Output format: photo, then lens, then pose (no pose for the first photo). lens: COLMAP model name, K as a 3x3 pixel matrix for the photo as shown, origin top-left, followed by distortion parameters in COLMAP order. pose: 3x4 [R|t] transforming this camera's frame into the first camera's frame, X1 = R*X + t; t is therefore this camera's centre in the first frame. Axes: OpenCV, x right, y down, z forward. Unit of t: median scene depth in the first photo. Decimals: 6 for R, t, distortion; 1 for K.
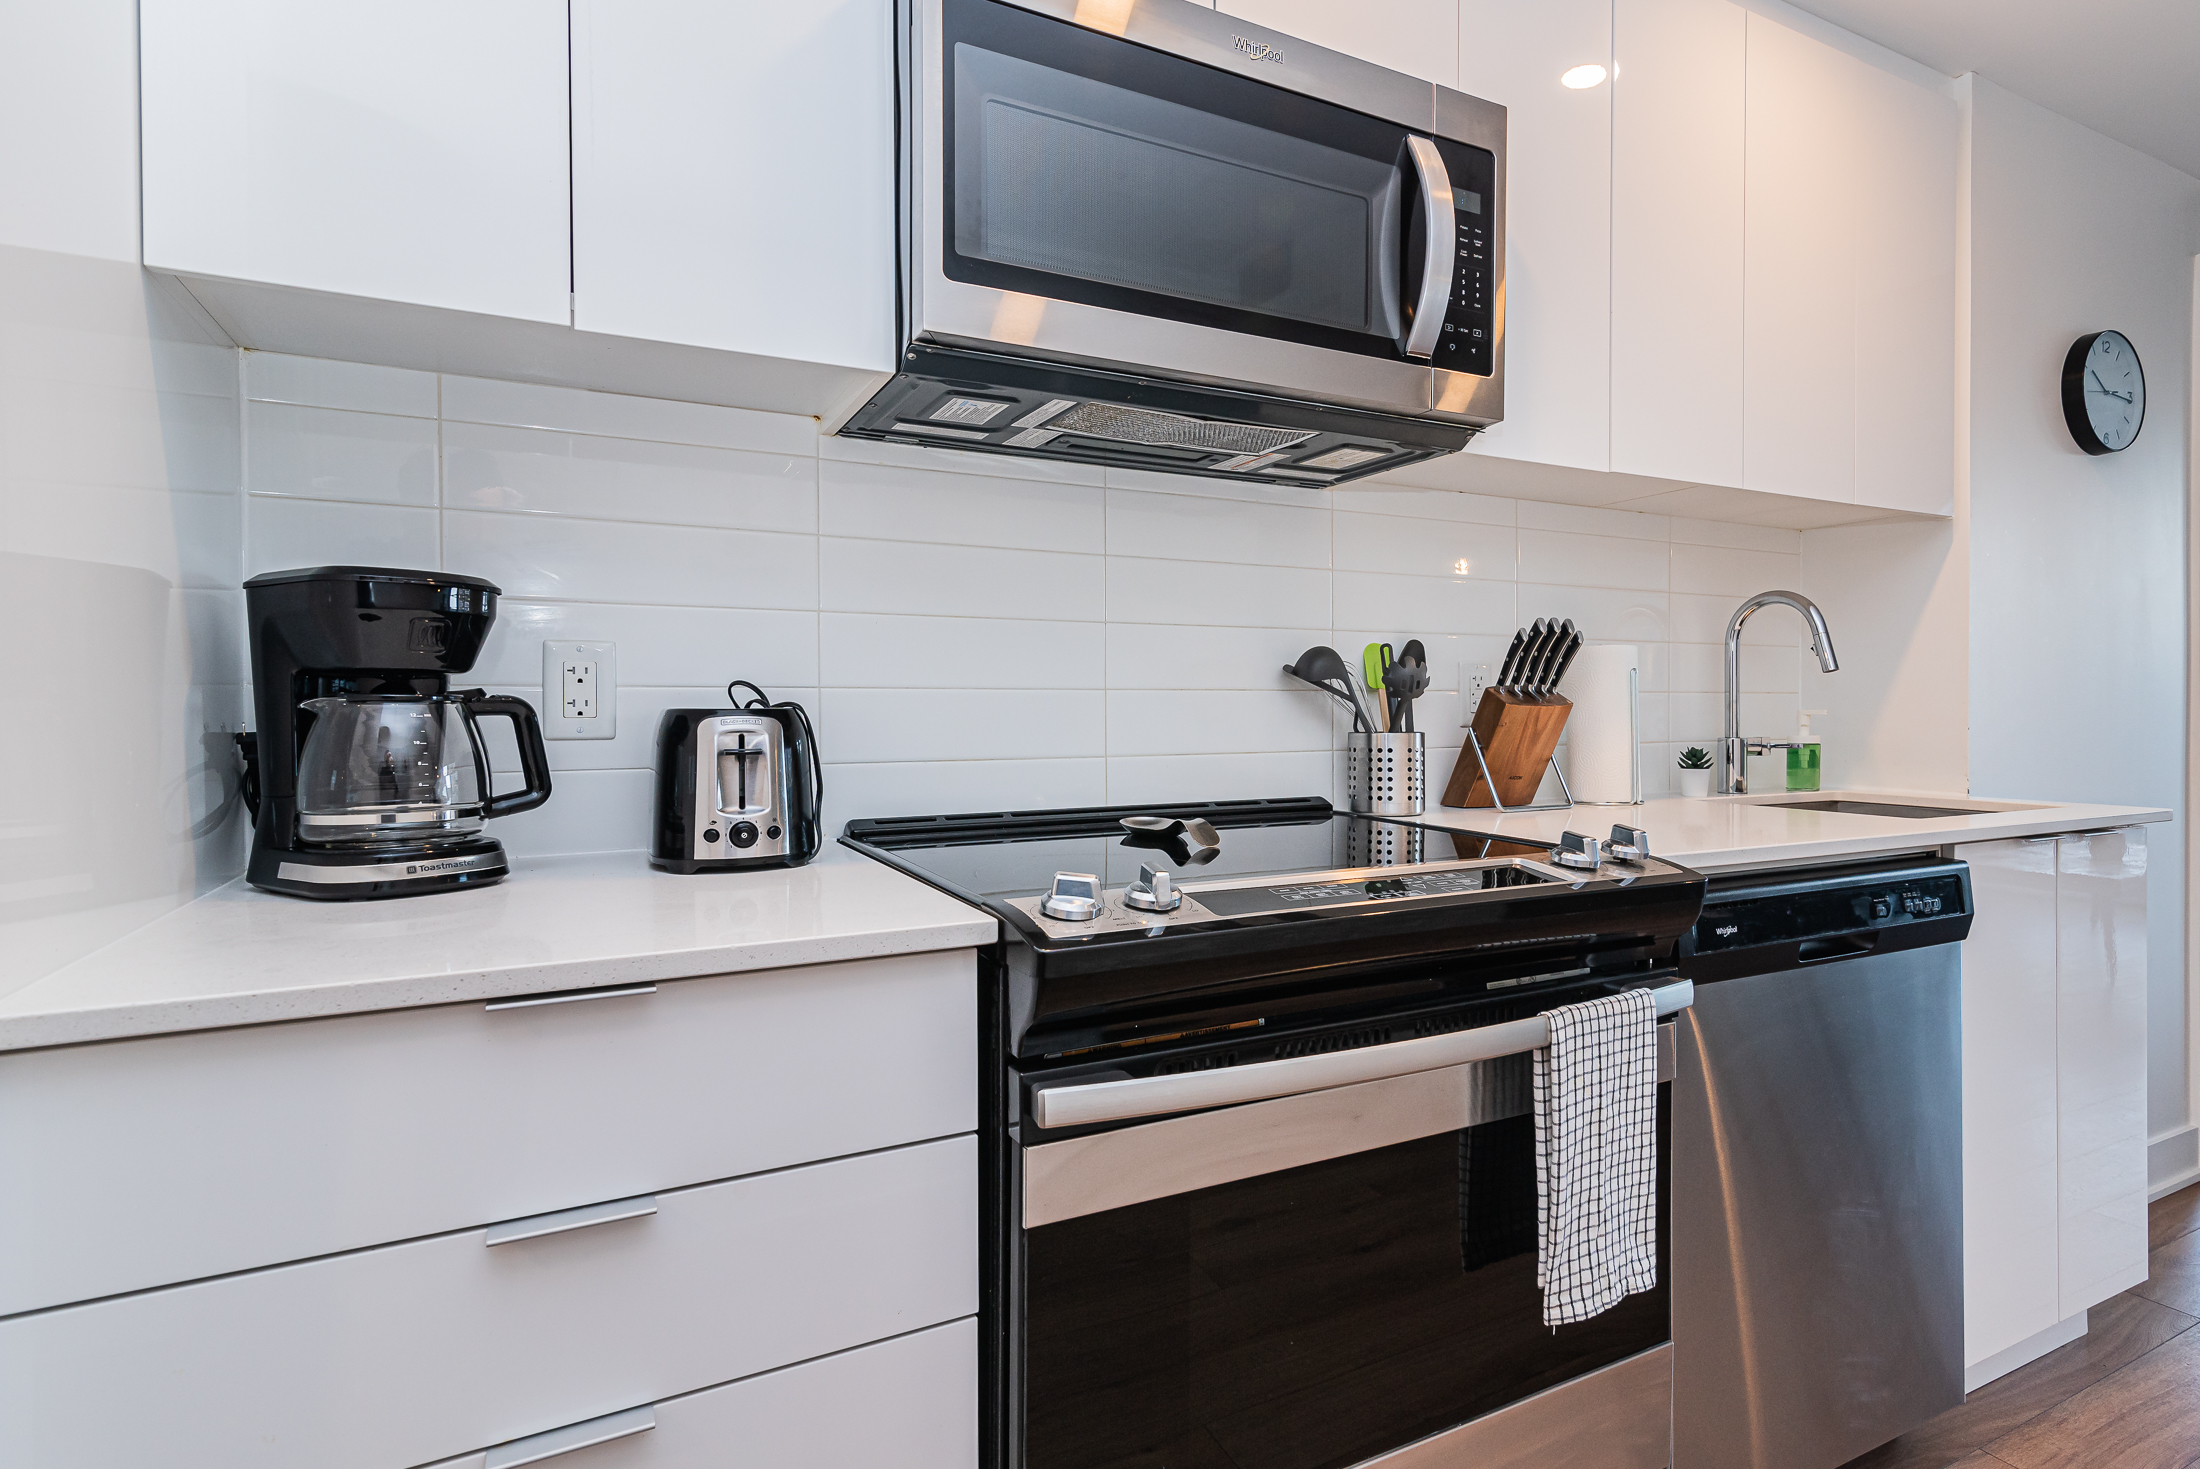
lens RADIAL K [[1146.2, 0, 1189.4], [0, 1146.2, 722.5], [0, 0, 1]] dist [0.014007, -0.000736]
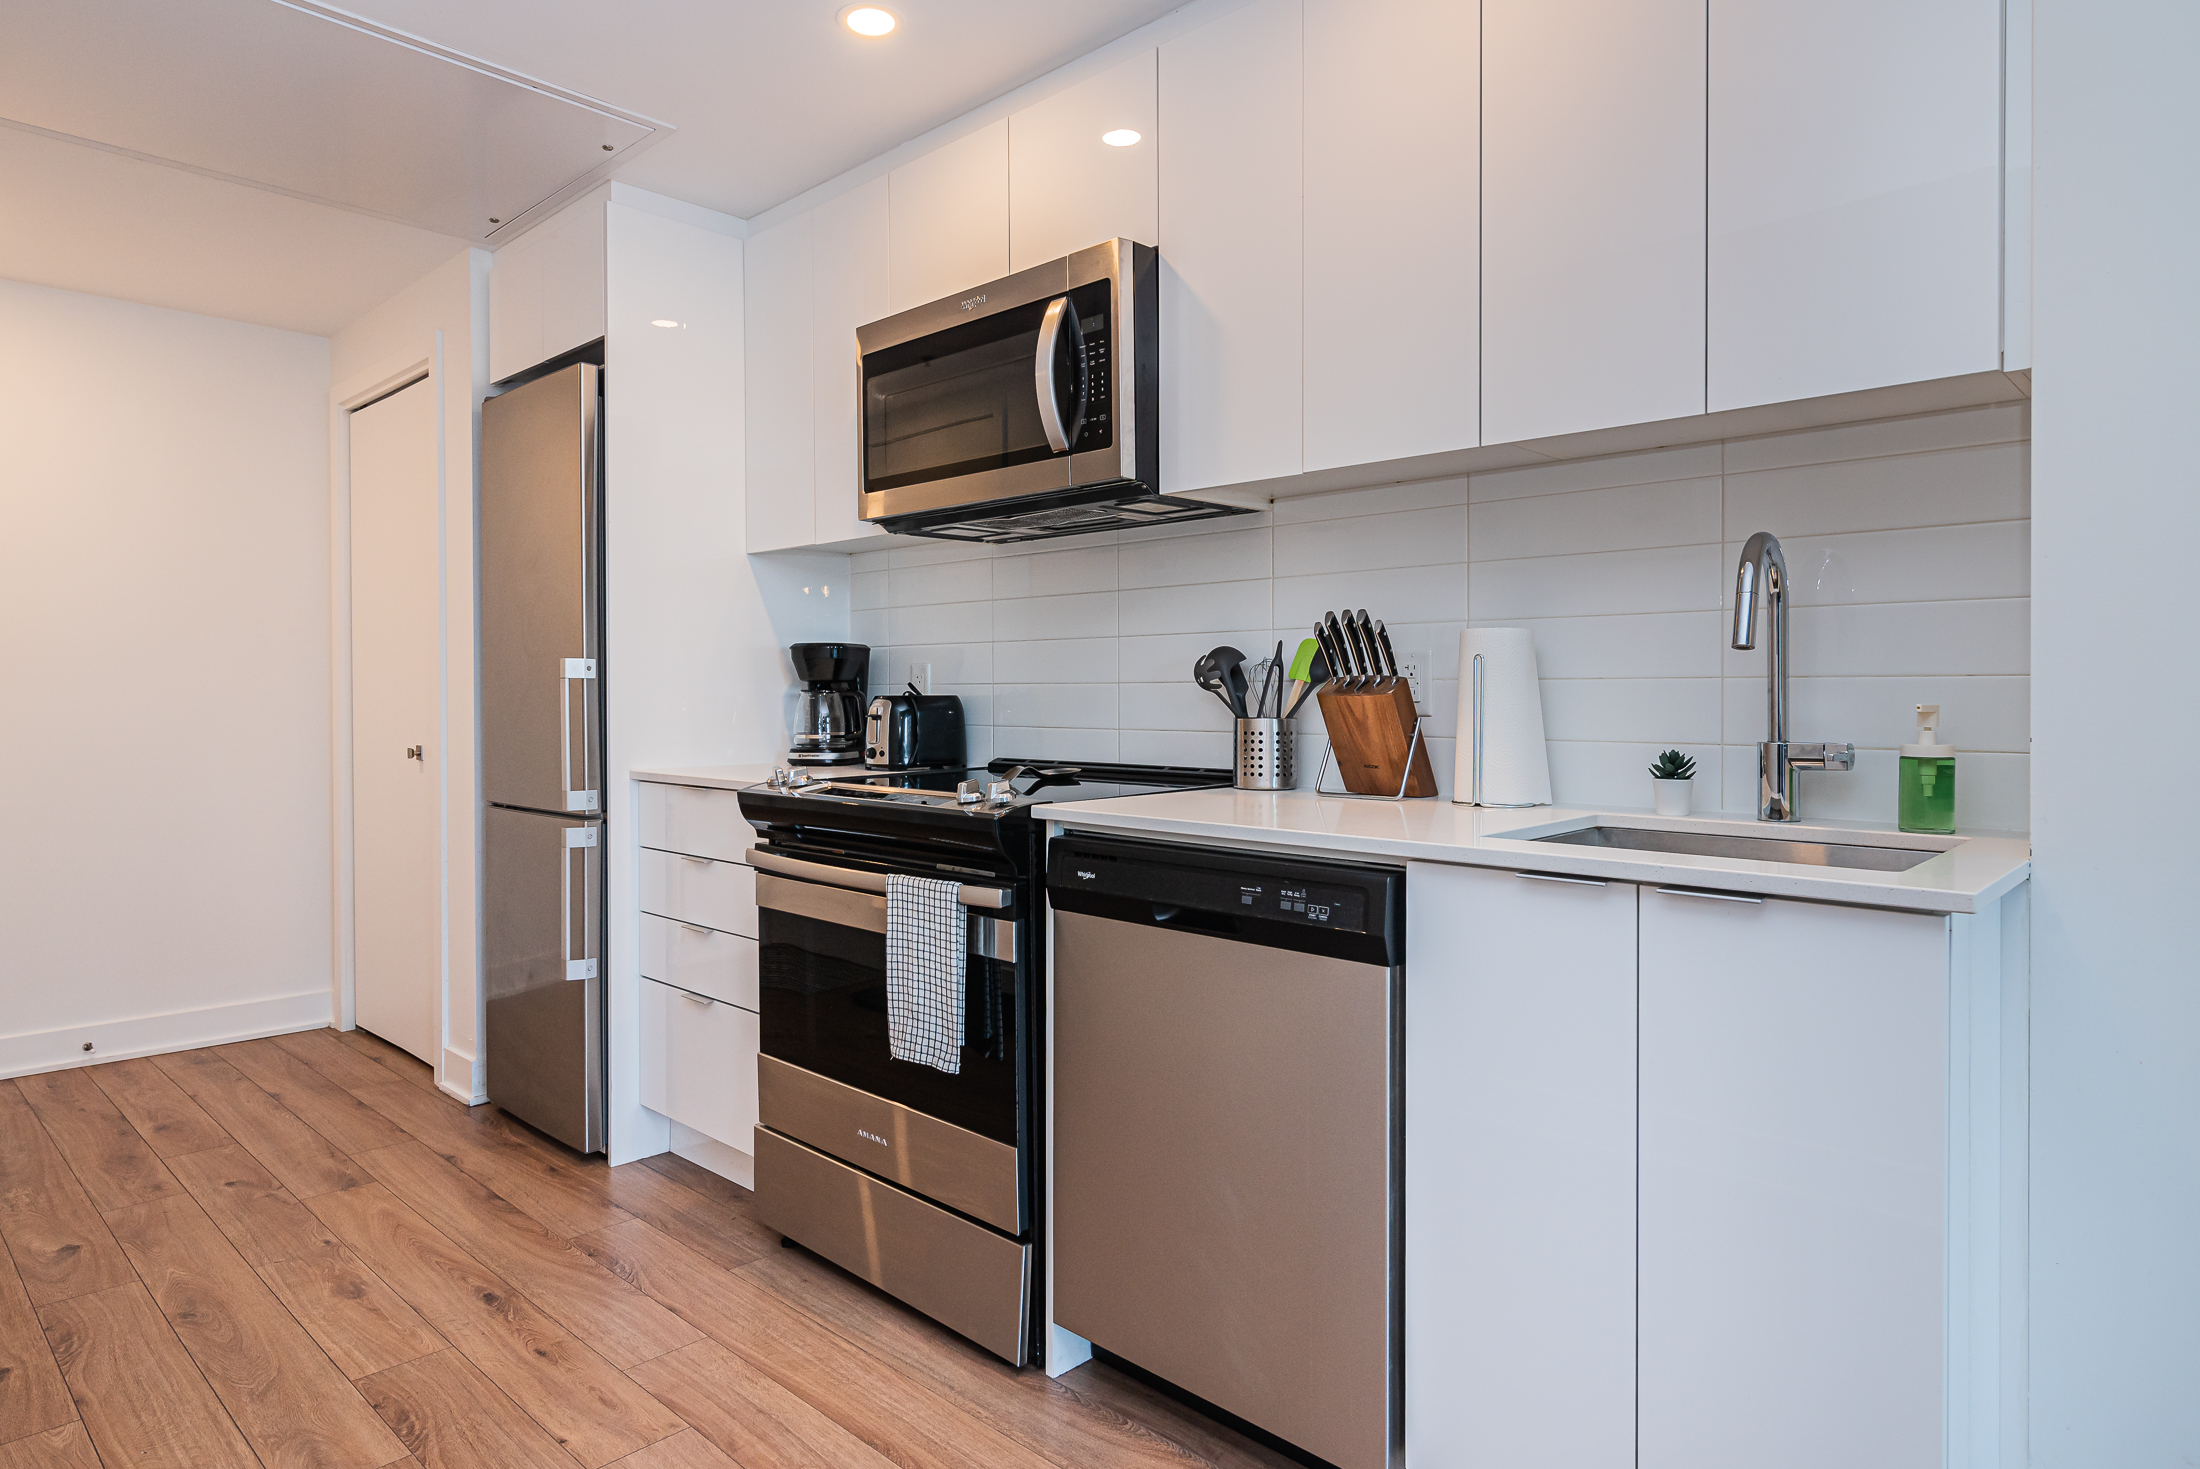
lens RADIAL K [[1257.3, 0, 1056.3], [0, 1257.3, 702.1], [0, 0, 1]] dist [0.003077, -0.000437]
pose [[0.286581, 0.010257, -0.958001, 1.623780], [-0.007672, 0.999935, 0.008411, -0.021997], [0.958025, 0.004939, 0.286641, 0.494790]]
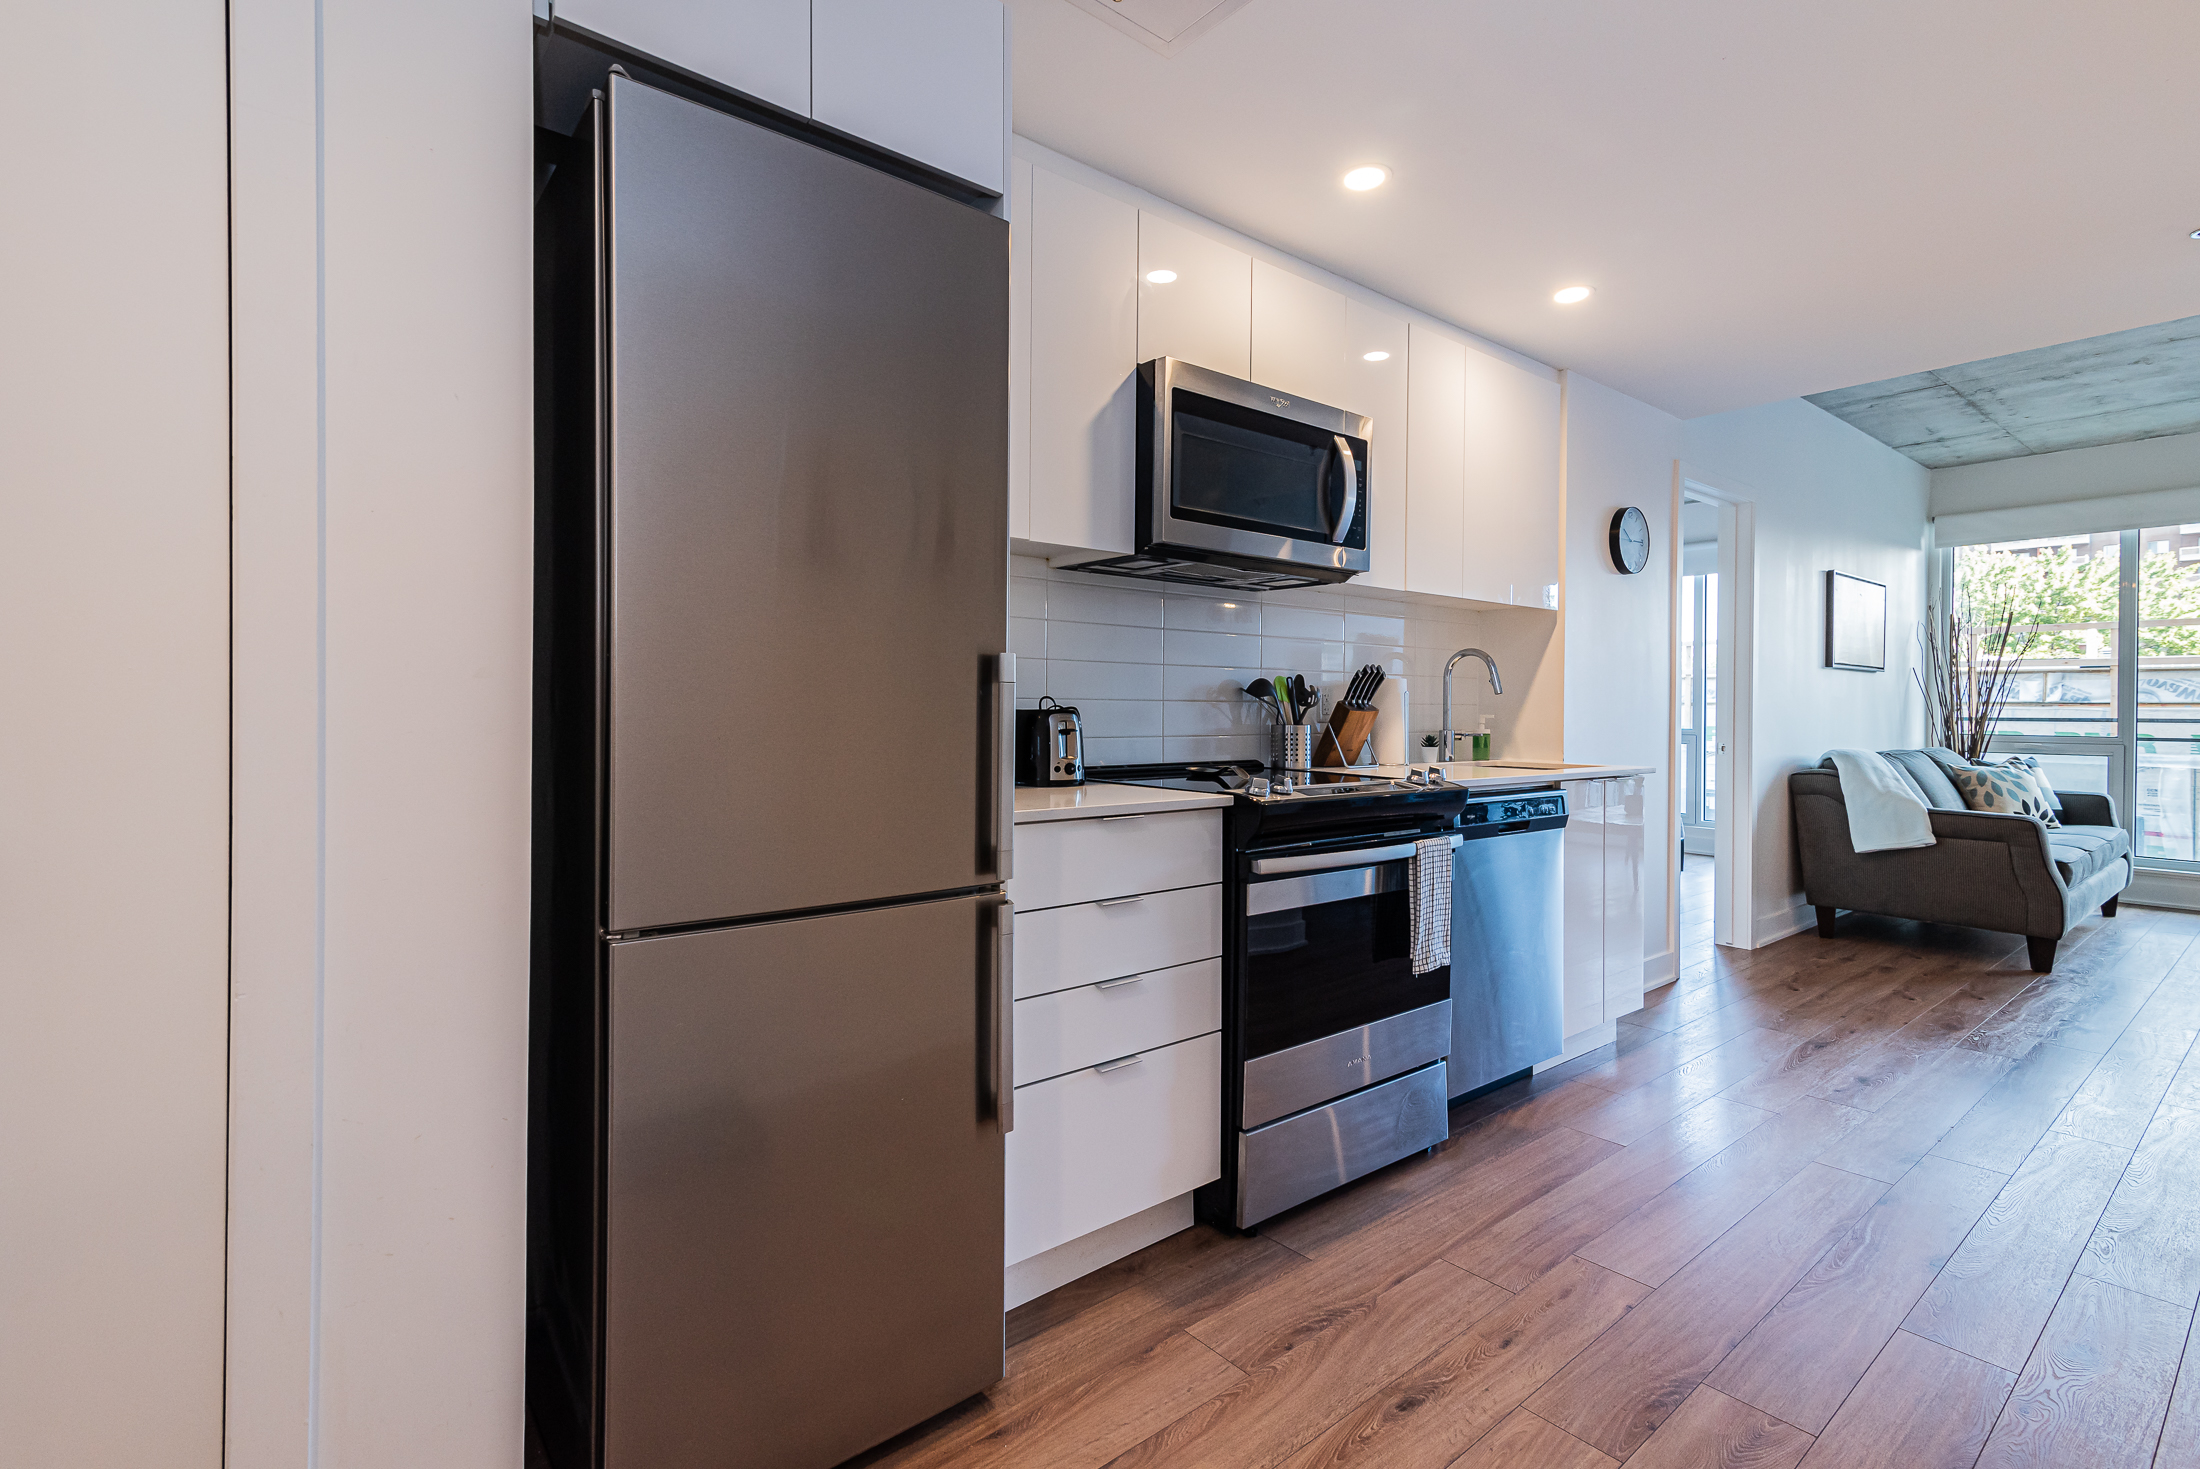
lens RADIAL K [[1013.2, 0, 1097.7], [0, 1013.2, 713.4], [0, 0, 1]] dist [0.018508, -0.000230]
pose [[0.983822, 0.008405, 0.178949, -0.531565], [-0.007800, 0.999961, -0.004084, -0.000743], [-0.178977, 0.002622, 0.983850, -0.715010]]
